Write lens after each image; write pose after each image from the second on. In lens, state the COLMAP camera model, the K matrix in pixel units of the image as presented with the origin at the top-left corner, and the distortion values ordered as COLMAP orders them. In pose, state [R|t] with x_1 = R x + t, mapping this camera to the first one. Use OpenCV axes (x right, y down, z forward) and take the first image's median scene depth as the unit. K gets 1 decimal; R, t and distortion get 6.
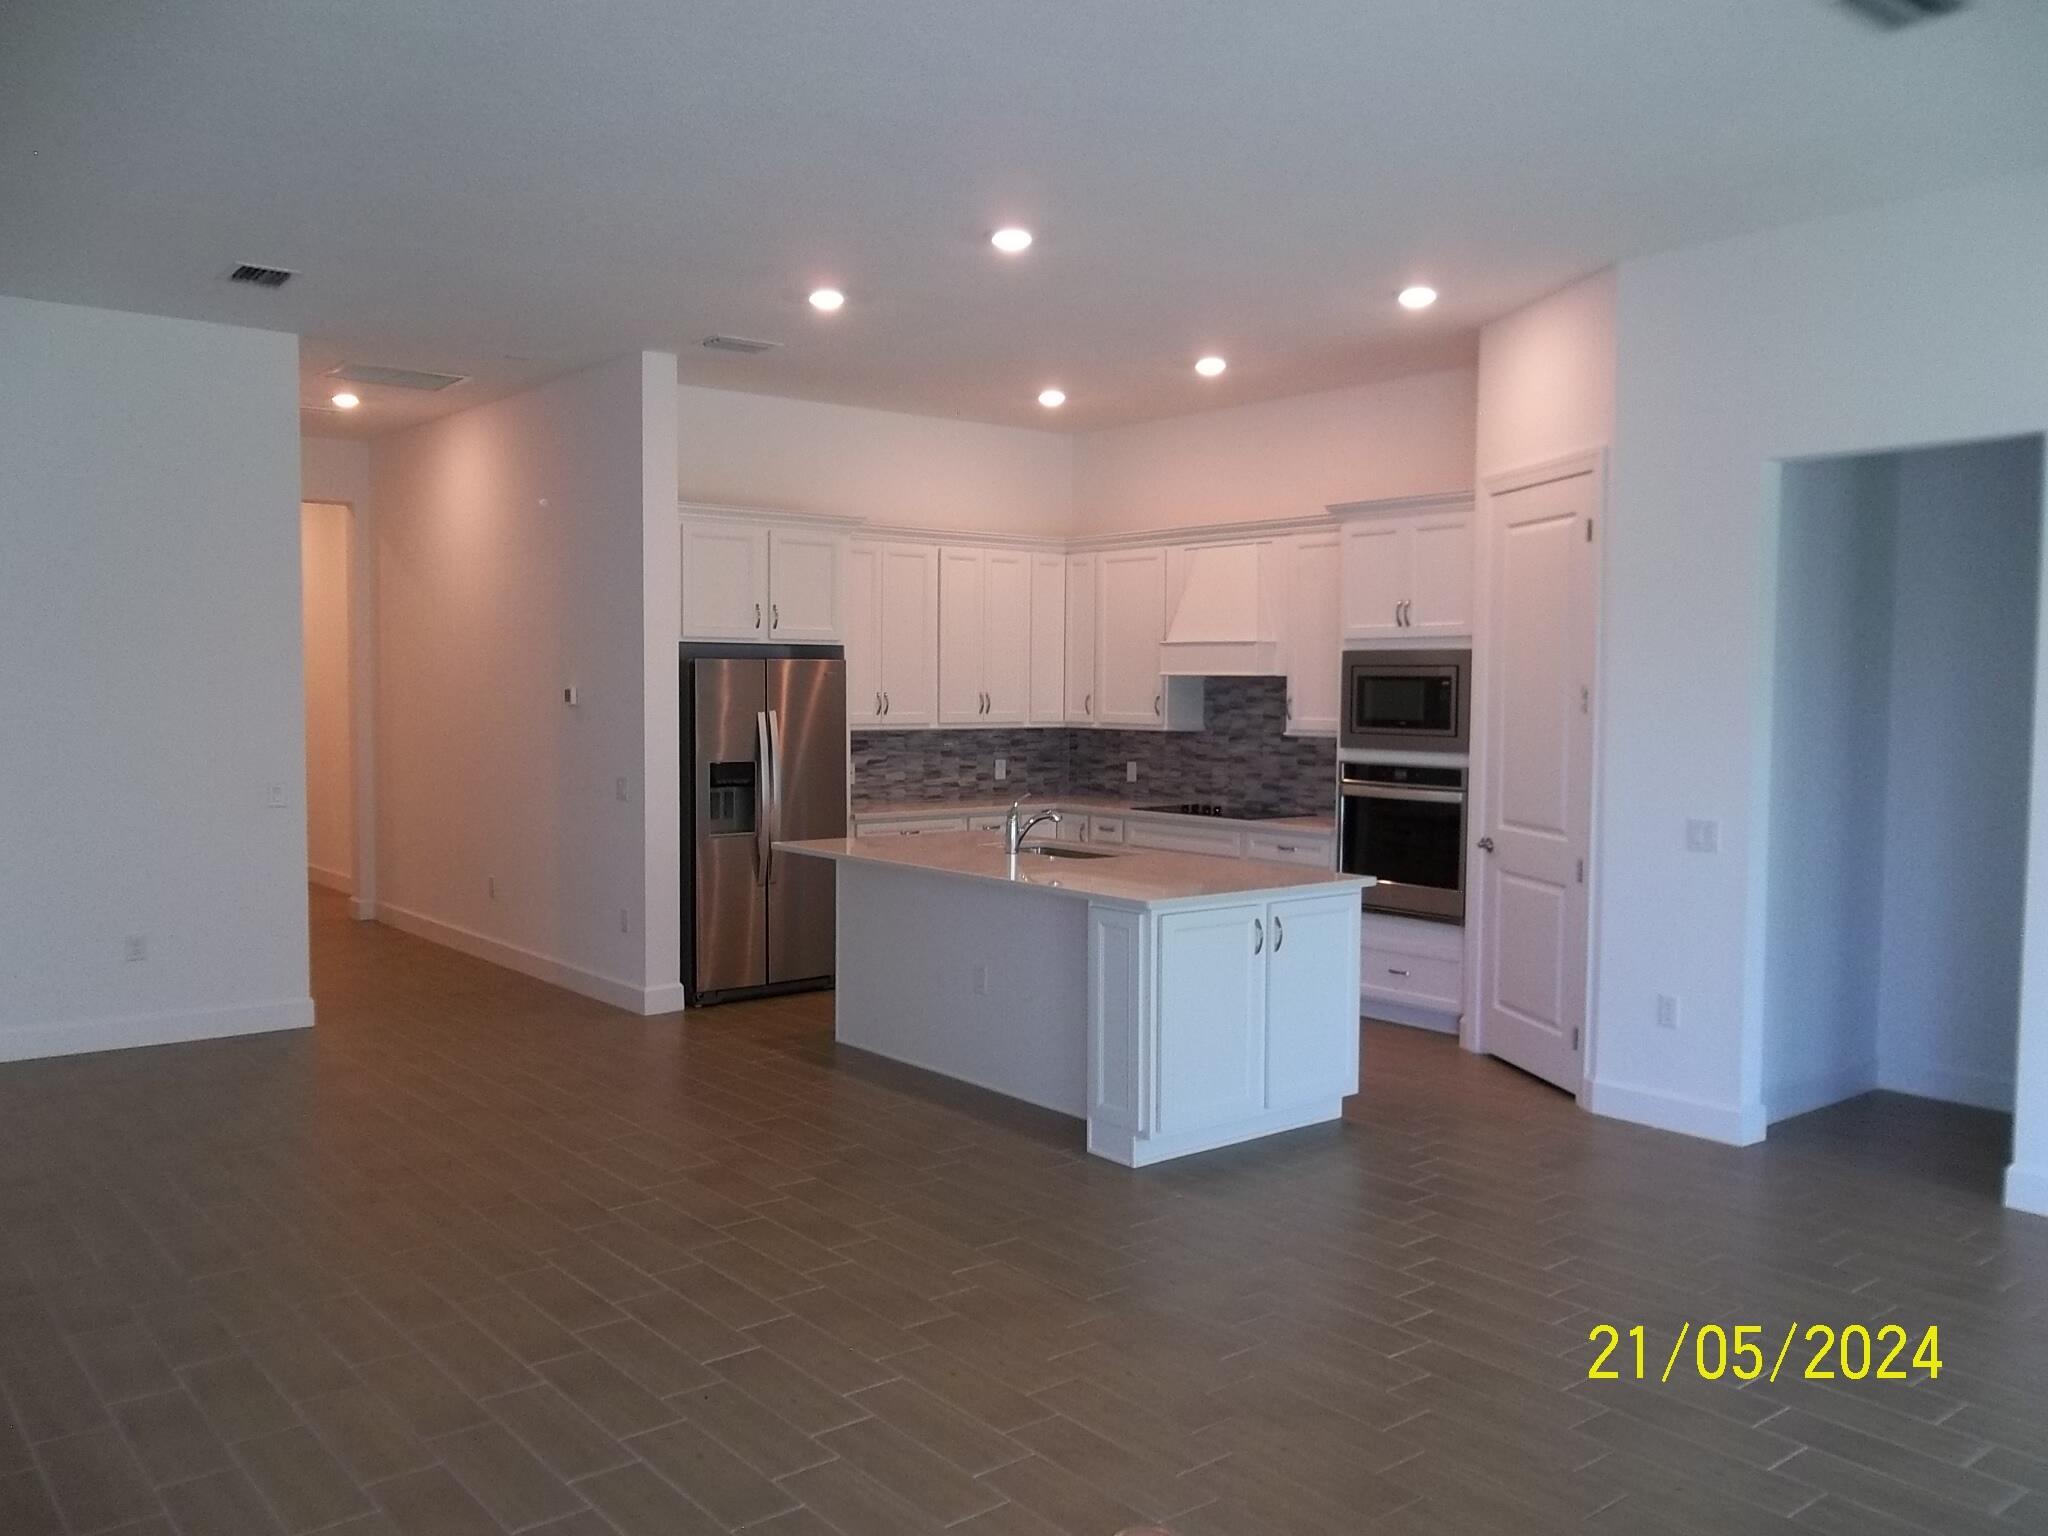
lens RADIAL K [[1624.7, 0, 1023.8], [0, 1624.7, 768.3], [0, 0, 1]] dist [0.007901, 0.002243]
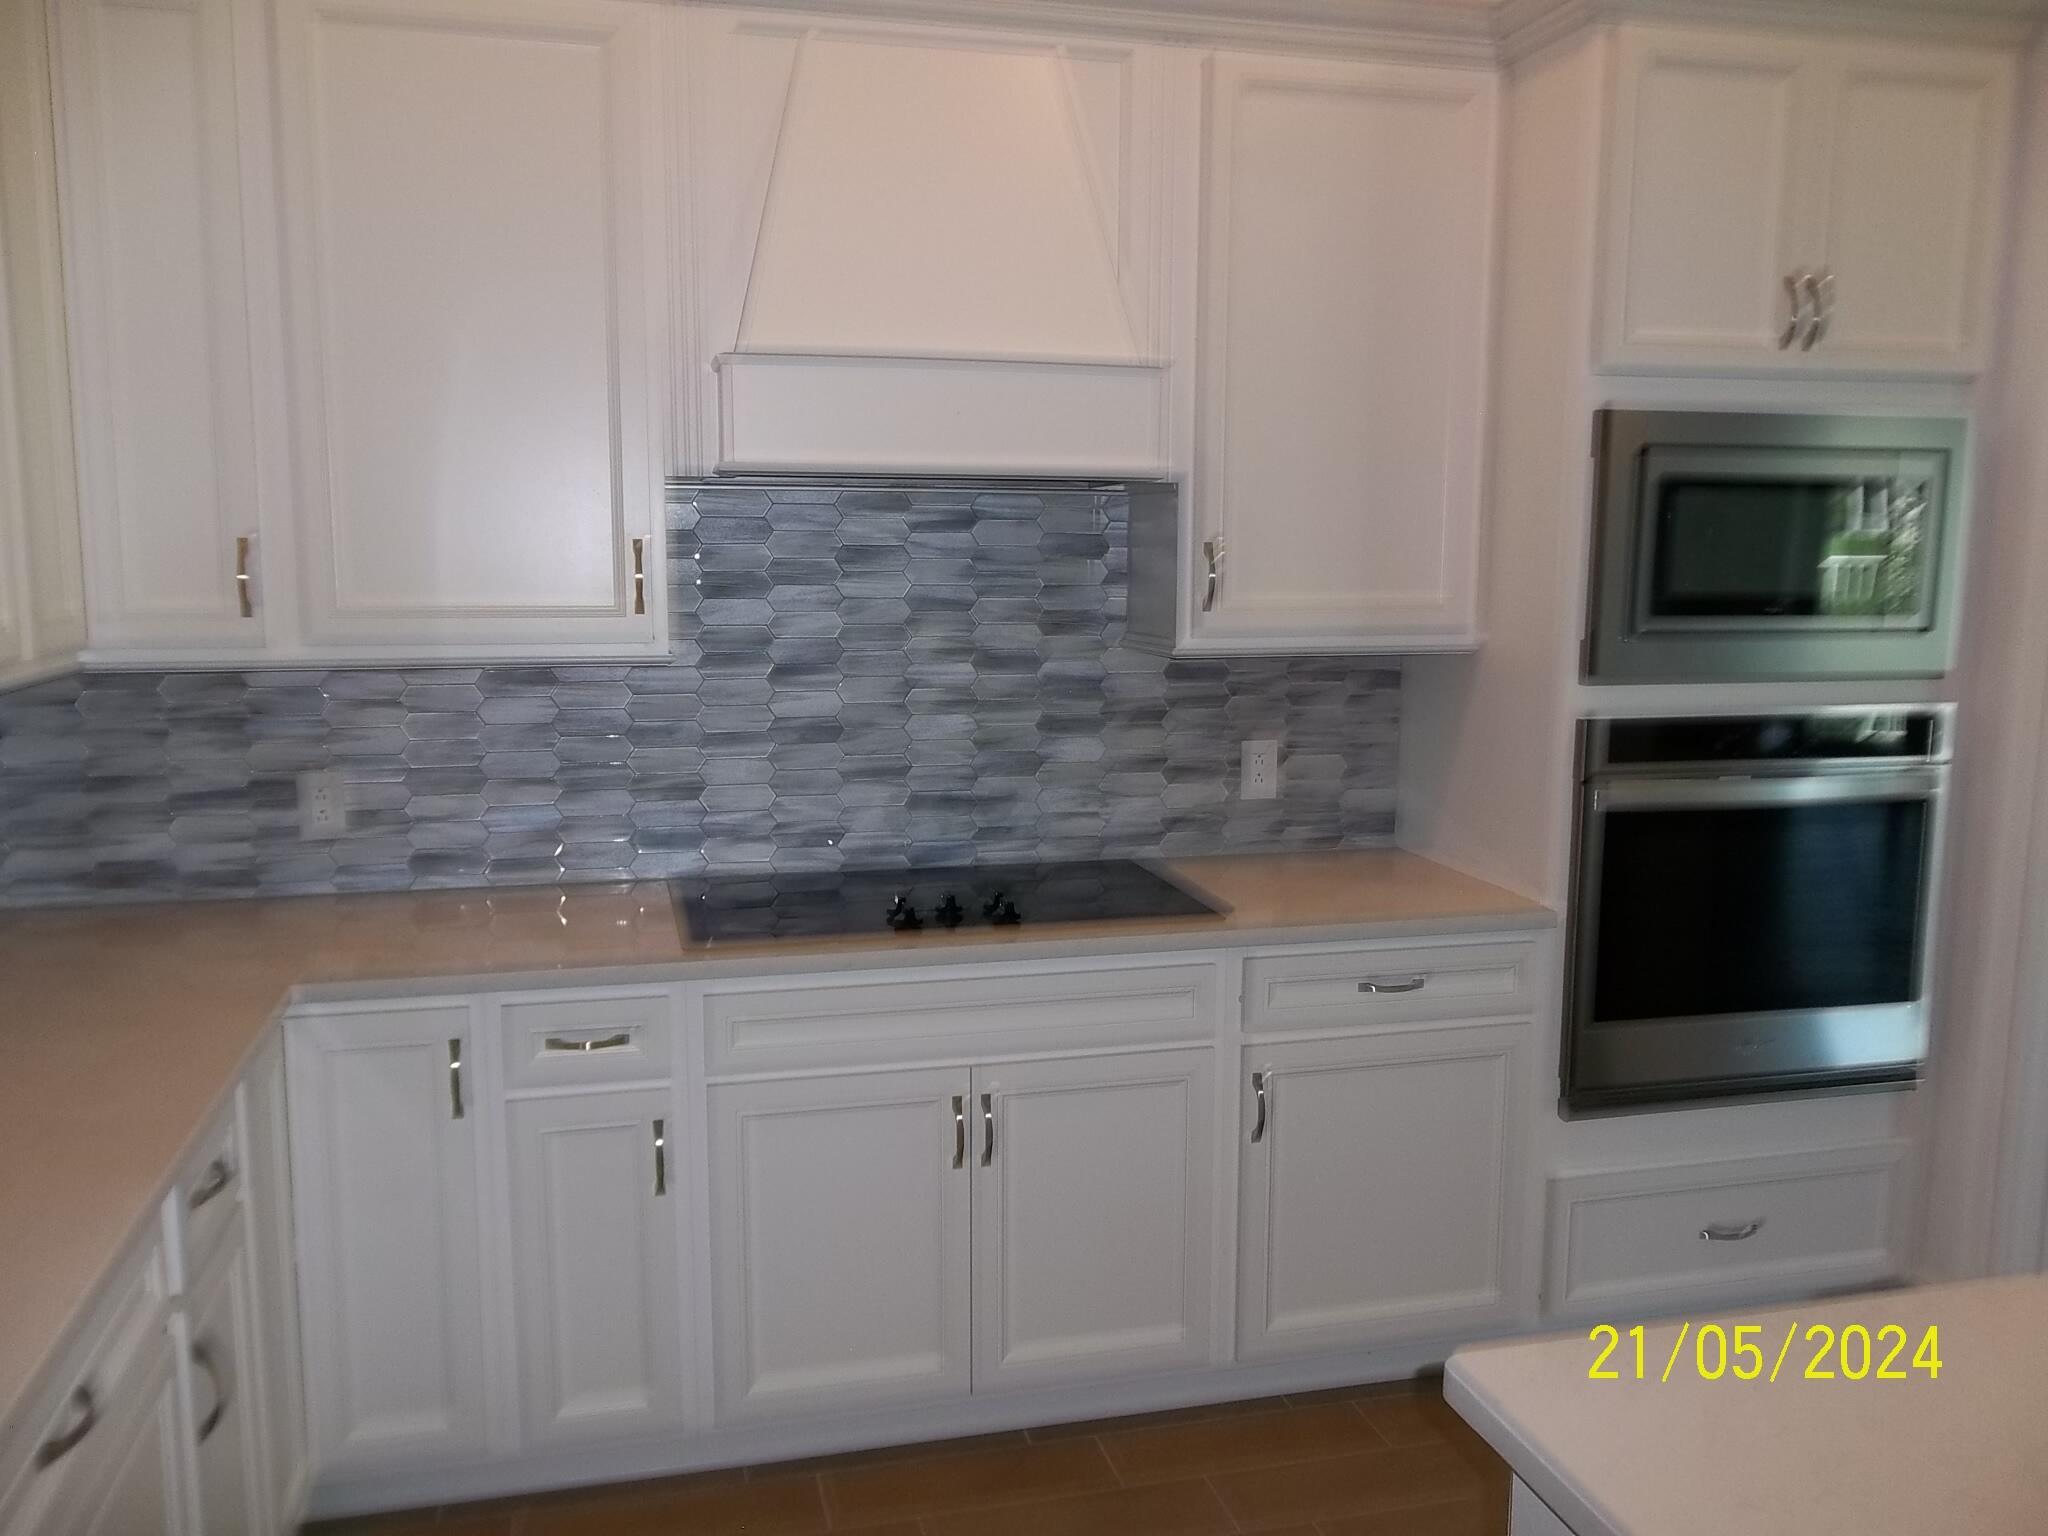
lens RADIAL K [[1624.7, 0, 1023.3], [0, 1624.7, 772.3], [0, 0, 1]] dist [0.007901, 0.002243]
pose [[0.428942, -0.120819, 0.895216, -0.155329], [0.048322, 0.992665, 0.110817, -0.032656], [-0.902039, -0.004275, 0.431634, 0.821966]]
